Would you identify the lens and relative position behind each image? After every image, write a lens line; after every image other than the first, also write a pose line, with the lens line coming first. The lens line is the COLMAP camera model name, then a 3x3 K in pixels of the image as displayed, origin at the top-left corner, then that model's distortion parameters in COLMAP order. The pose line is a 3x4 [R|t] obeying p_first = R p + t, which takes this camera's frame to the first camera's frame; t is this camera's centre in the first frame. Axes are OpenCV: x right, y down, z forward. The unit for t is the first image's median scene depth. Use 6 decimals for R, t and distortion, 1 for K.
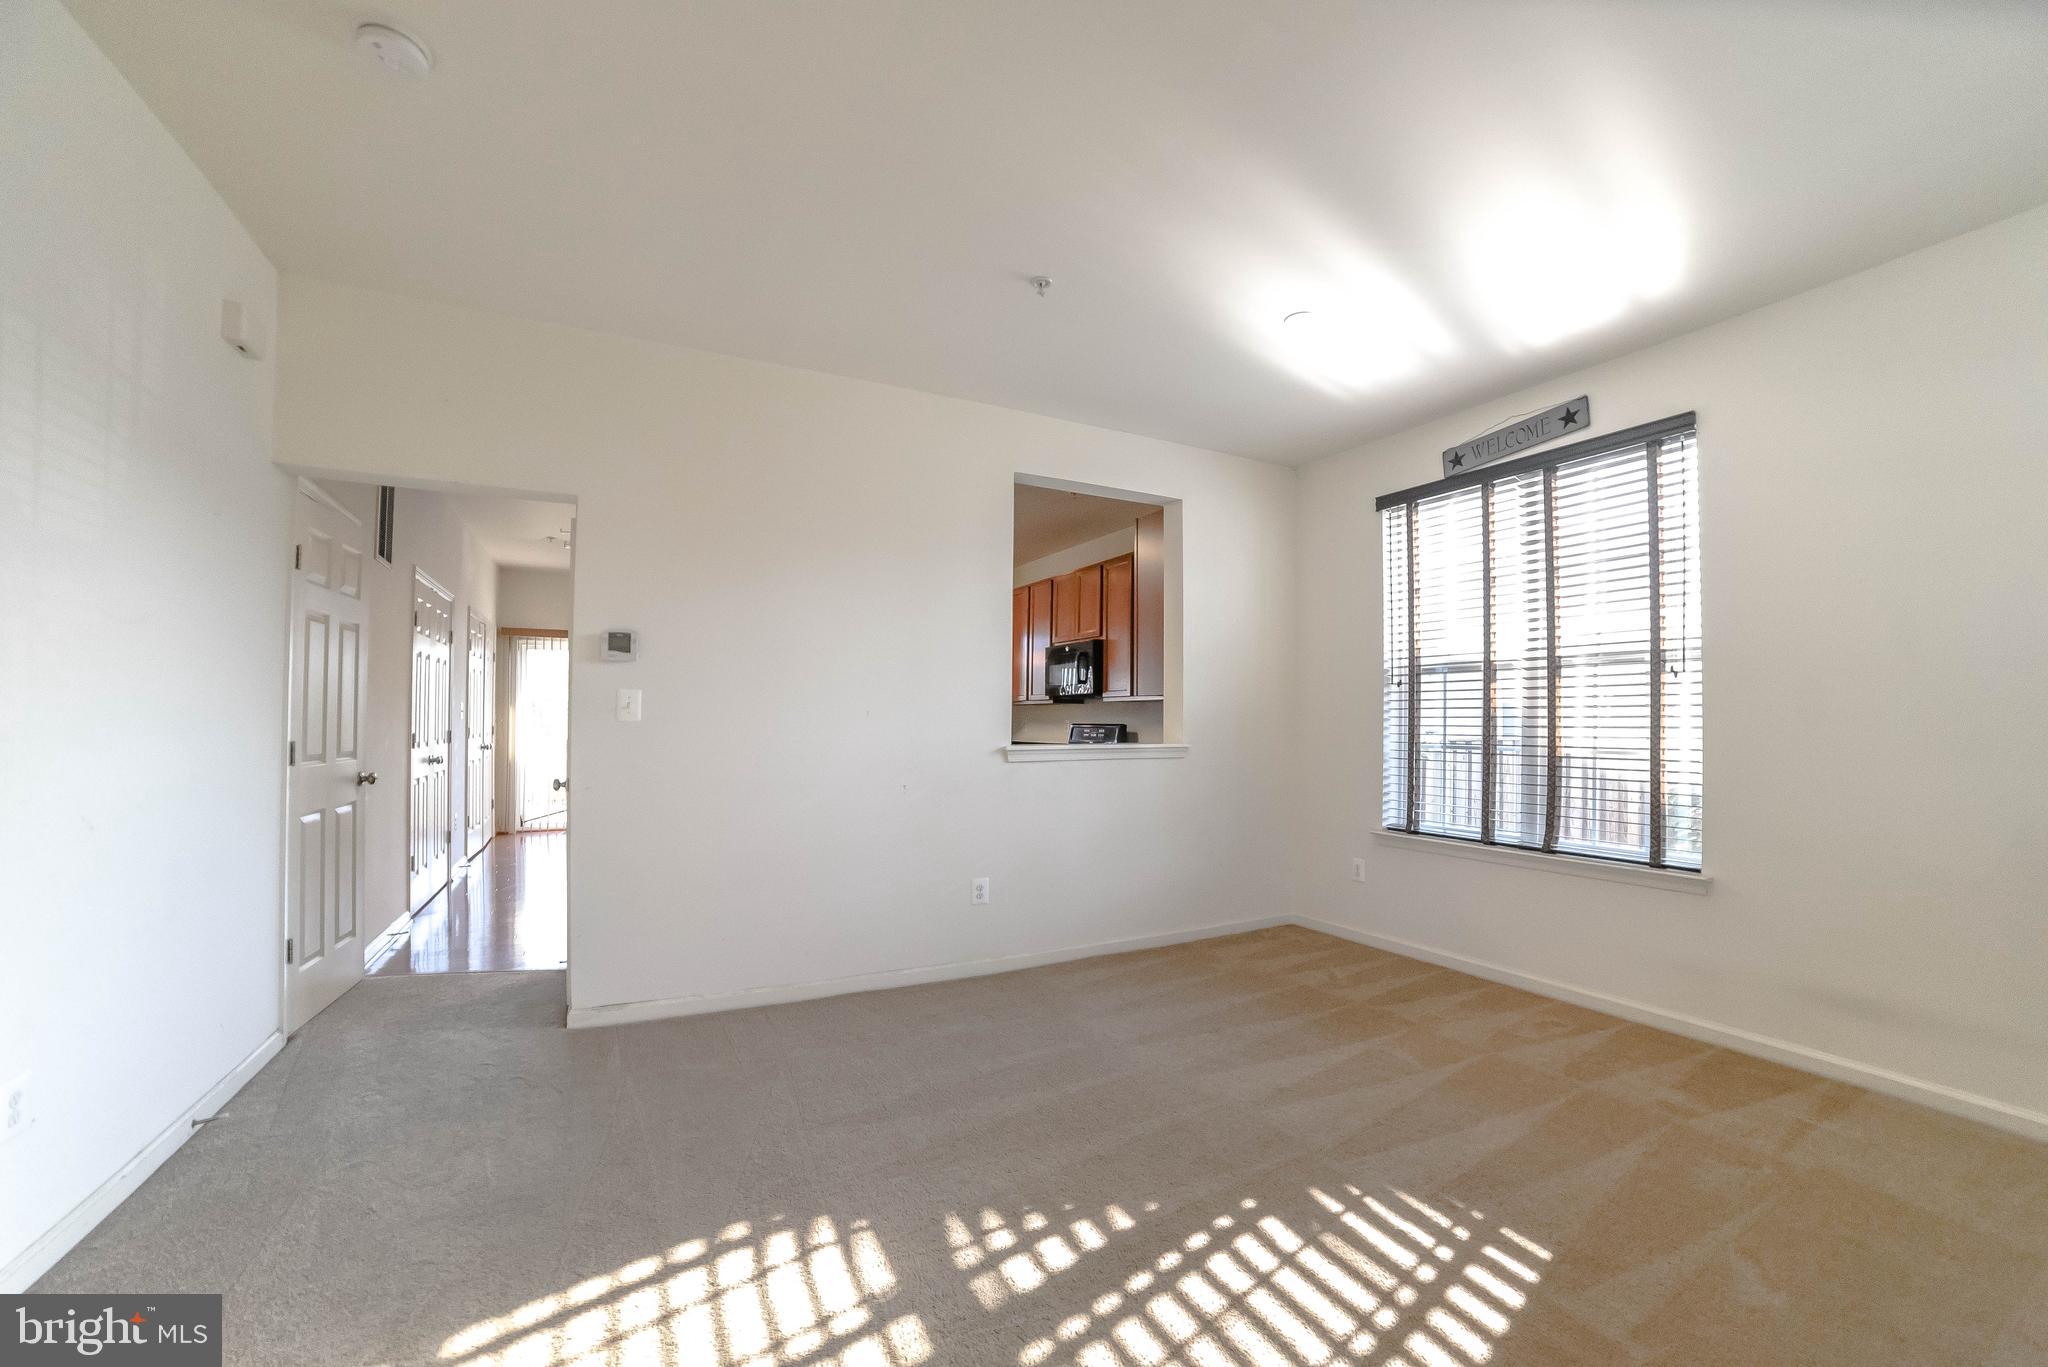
lens RADIAL K [[824.7, 0, 1035.5], [0, 824.7, 706.2], [0, 0, 1]] dist [-0.098308, 0.037380]
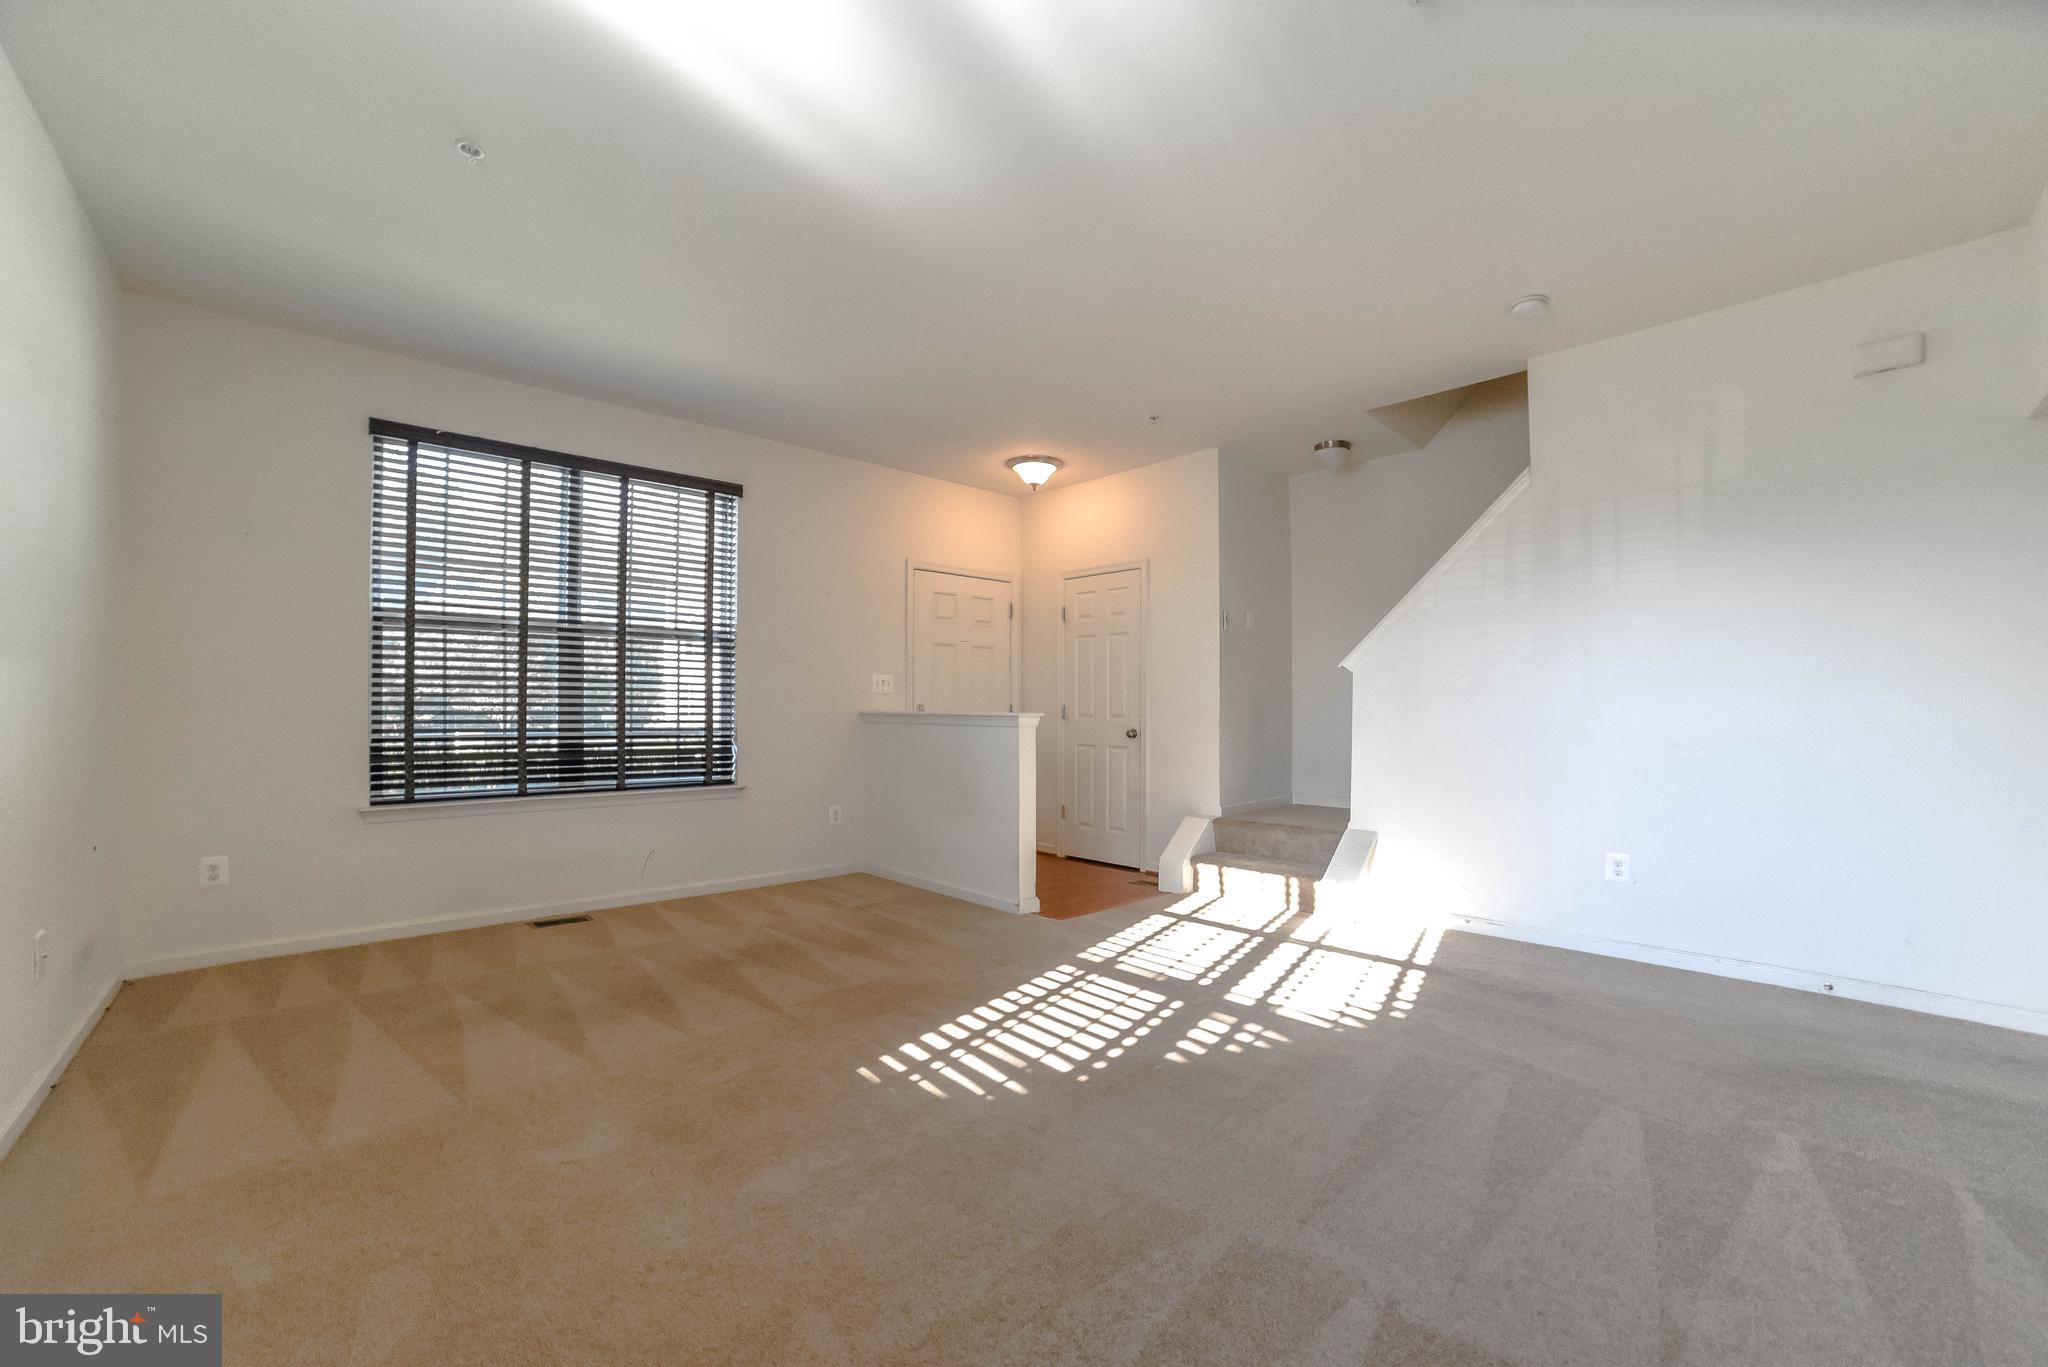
lens RADIAL K [[824.7, 0, 1035.5], [0, 824.7, 706.2], [0, 0, 1]] dist [-0.098308, 0.037380]
pose [[-0.960923, -0.009093, -0.276666, 0.727000], [-0.003036, 0.999746, -0.022313, 0.111535], [0.276799, -0.020601, -0.960707, 2.313584]]
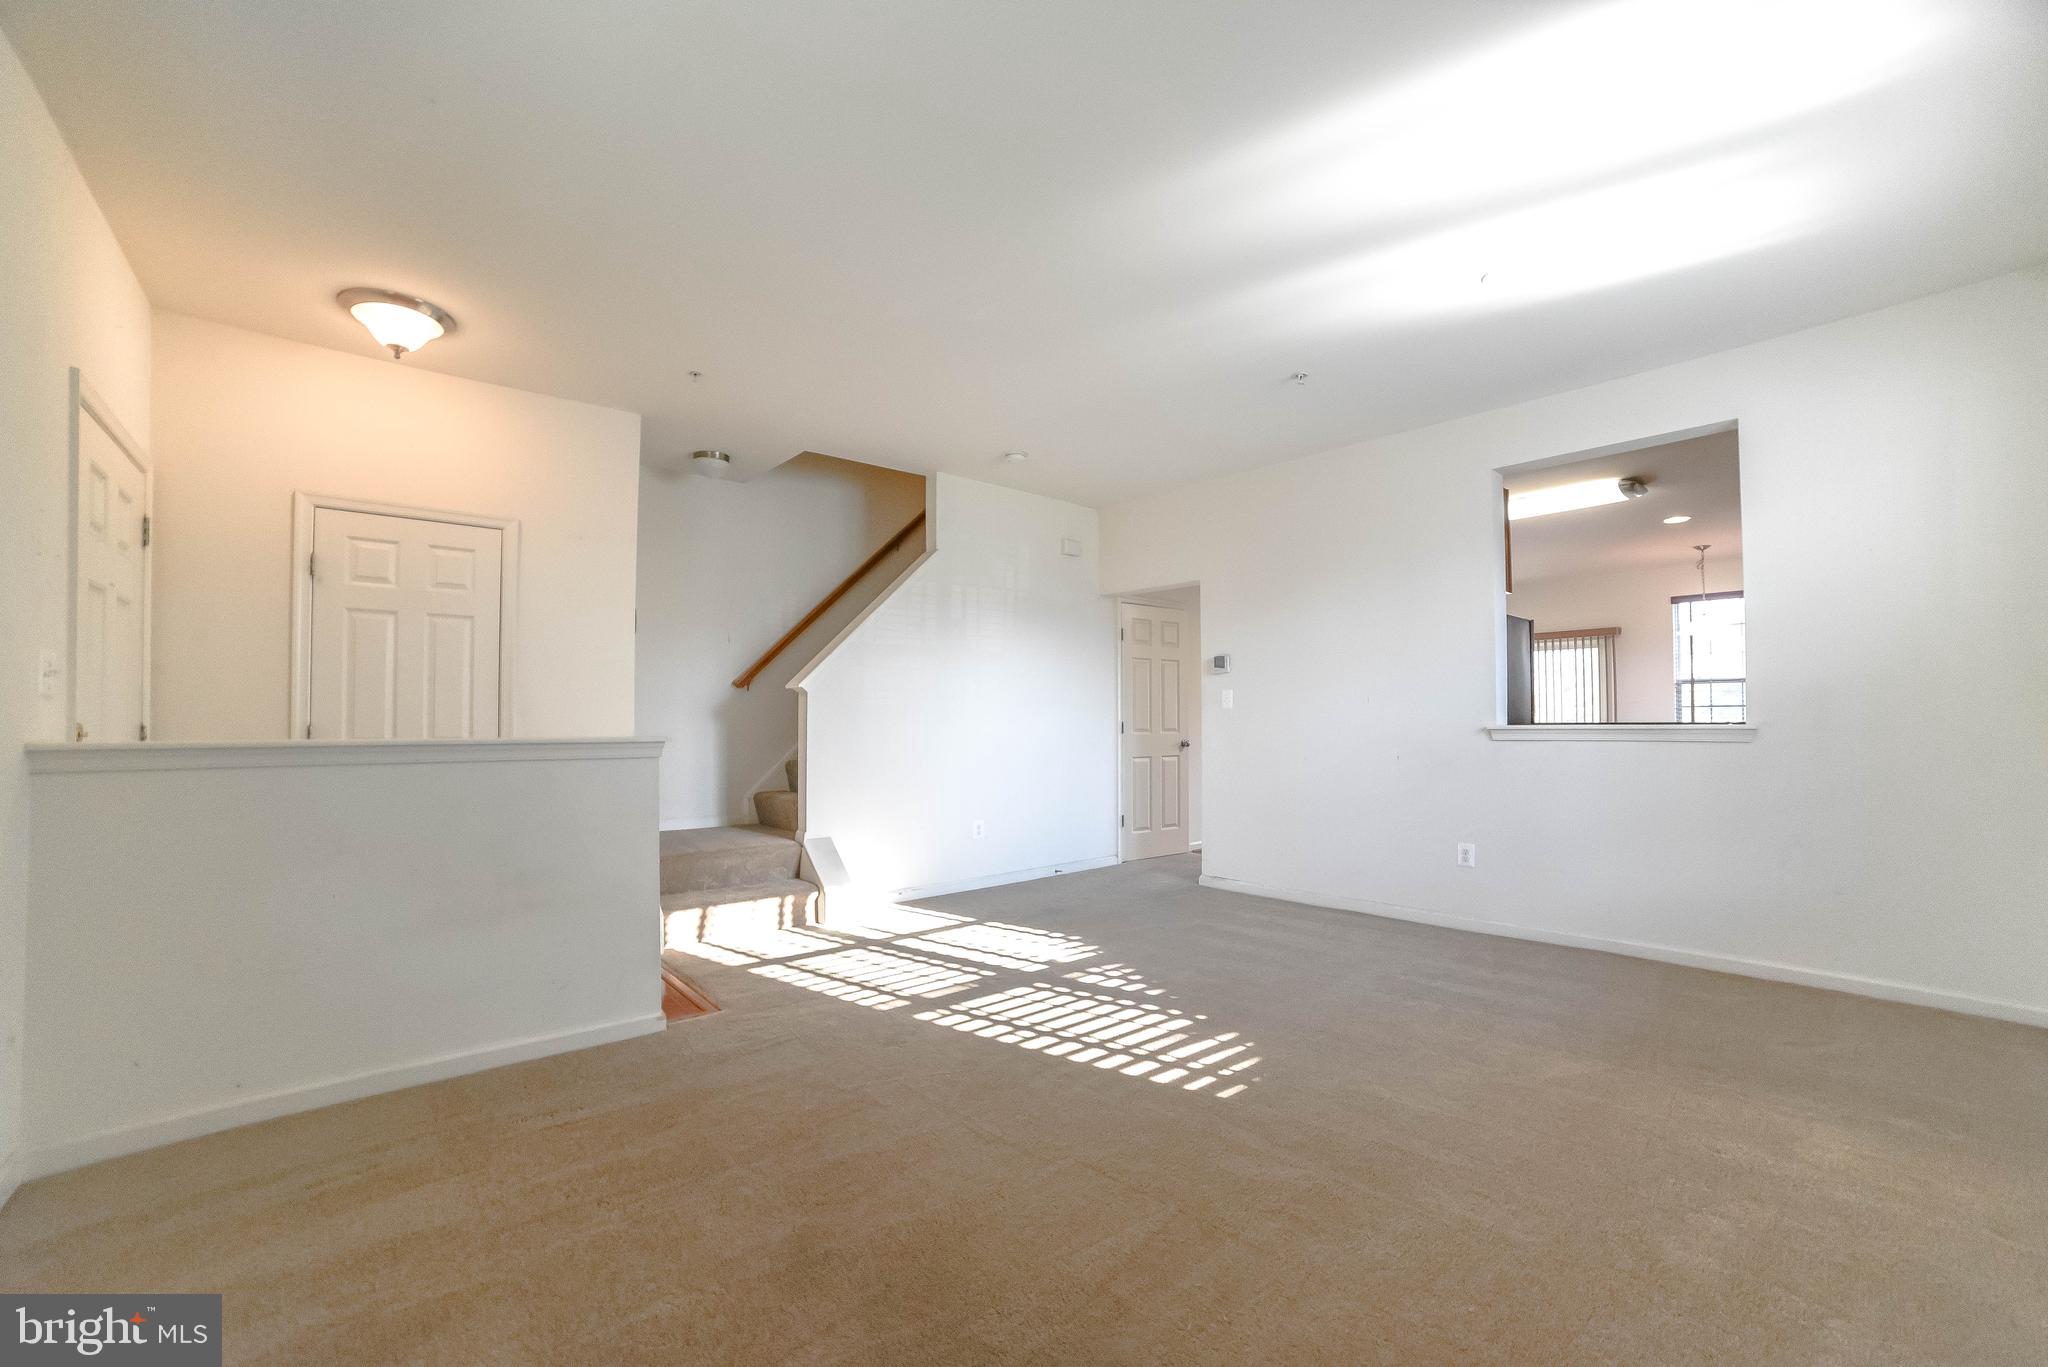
lens RADIAL K [[824.7, 0, 1035.5], [0, 824.7, 706.2], [0, 0, 1]] dist [-0.098308, 0.037380]
pose [[0.238166, -0.024154, -0.970924, 1.837869], [0.022556, 0.999559, -0.019334, 0.064735], [0.970962, -0.017296, 0.238606, 0.364076]]
